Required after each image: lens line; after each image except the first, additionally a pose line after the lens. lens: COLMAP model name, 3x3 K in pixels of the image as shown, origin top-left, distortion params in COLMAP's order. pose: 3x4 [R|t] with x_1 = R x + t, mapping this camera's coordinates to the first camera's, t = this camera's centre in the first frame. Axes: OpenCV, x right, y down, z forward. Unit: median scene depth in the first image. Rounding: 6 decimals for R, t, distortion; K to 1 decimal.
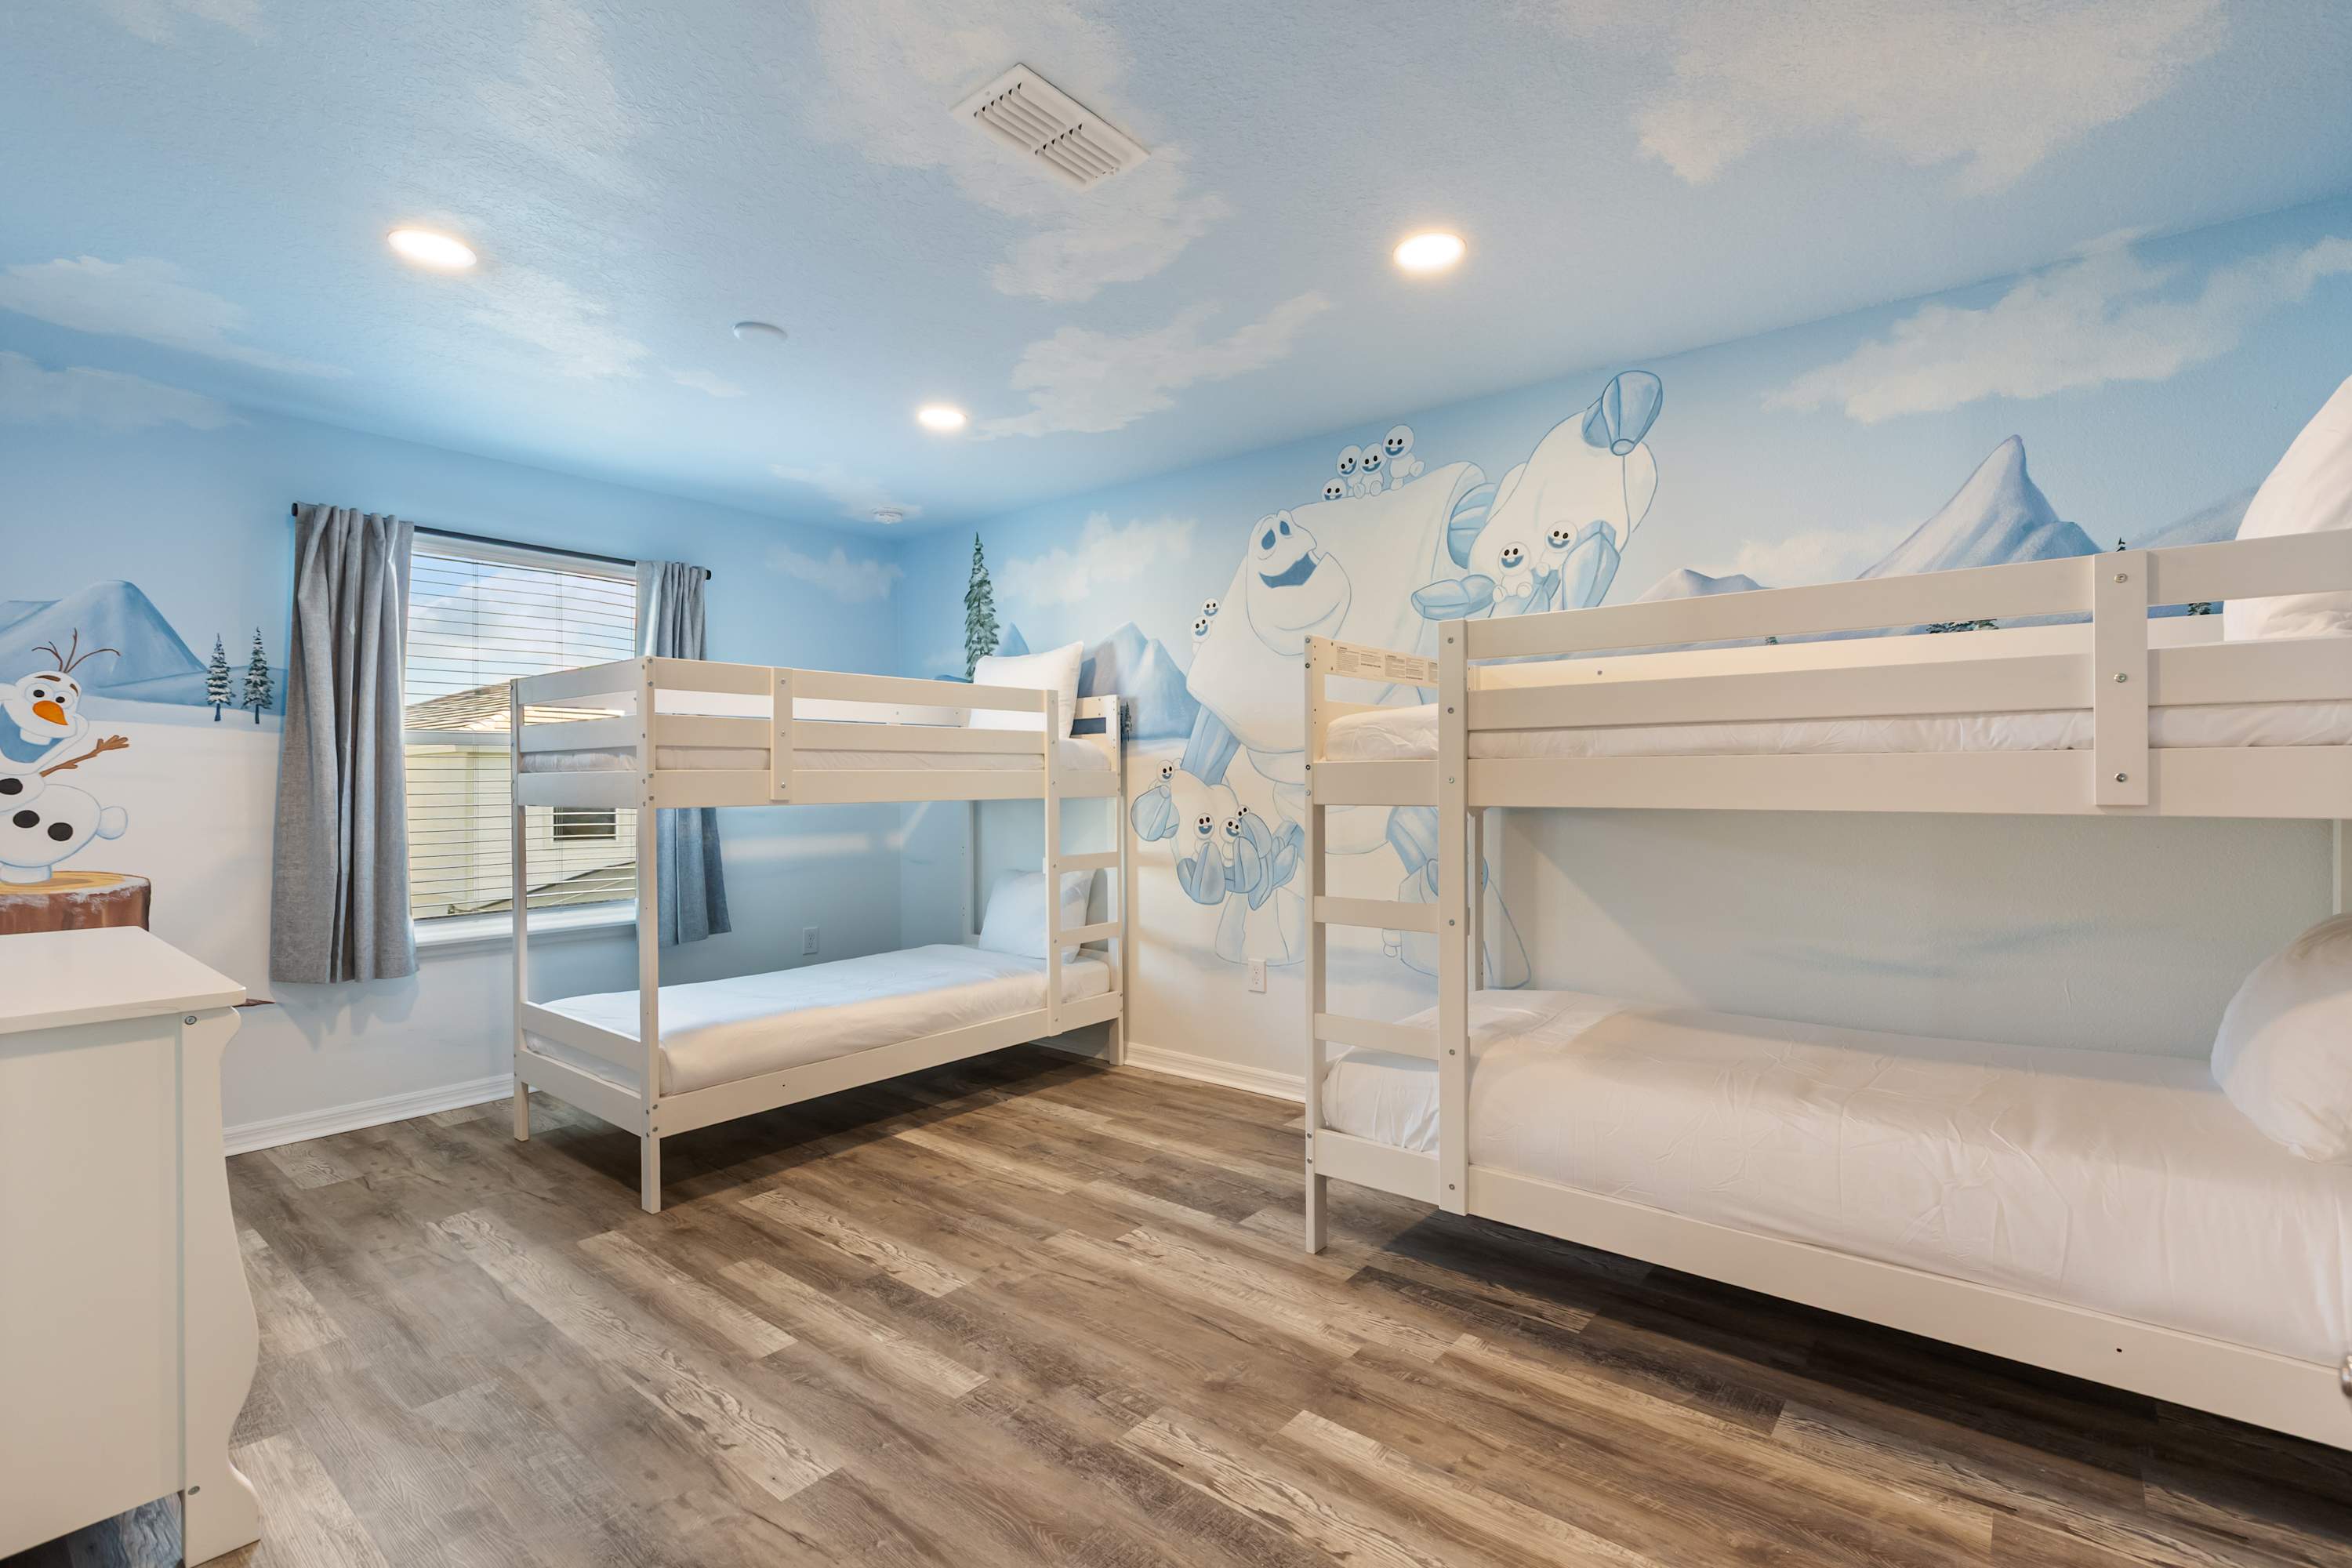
lens RADIAL K [[1052.5, 0, 1176.9], [0, 1052.5, 781.9], [0, 0, 1]] dist [-0.001142, -0.000273]
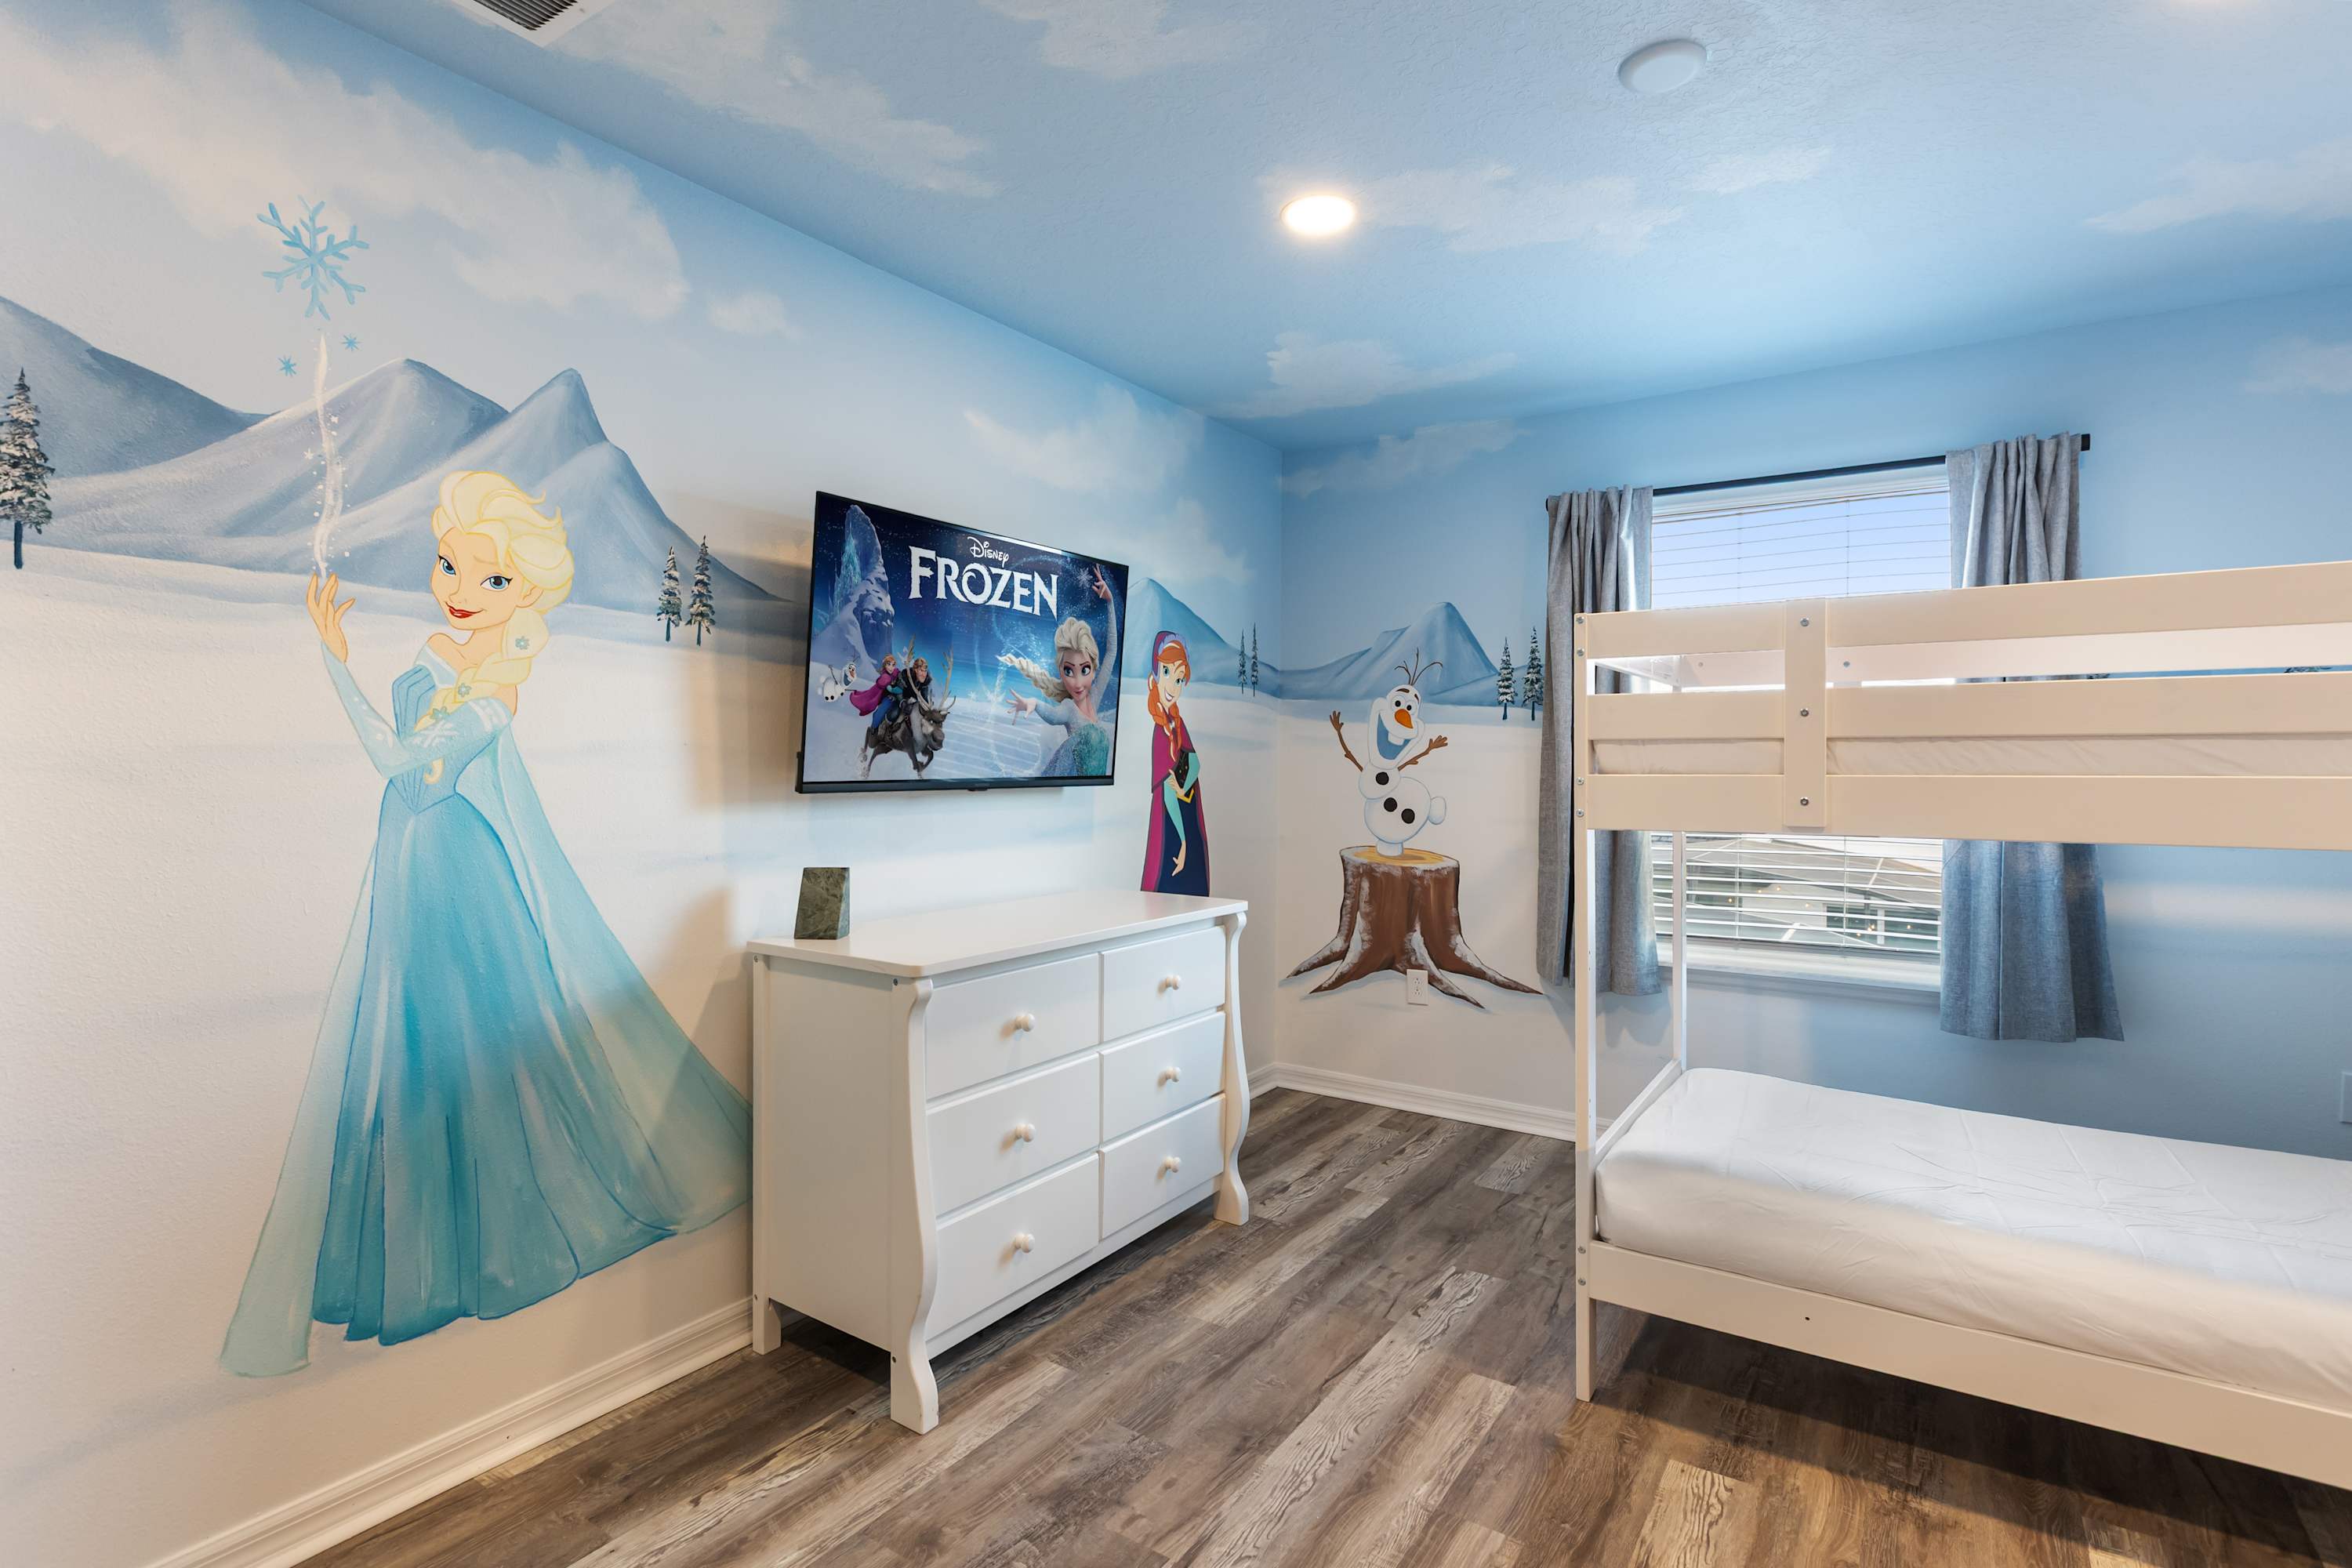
lens RADIAL K [[1126.6, 0, 1179.6], [0, 1126.6, 761.1], [0, 0, 1]] dist [-0.004695, 0.000373]
pose [[0.097953, 0.004203, -0.995182, 0.208912], [-0.002559, 0.999989, 0.003972, -0.020526], [0.995188, 0.002158, 0.097963, 0.596419]]
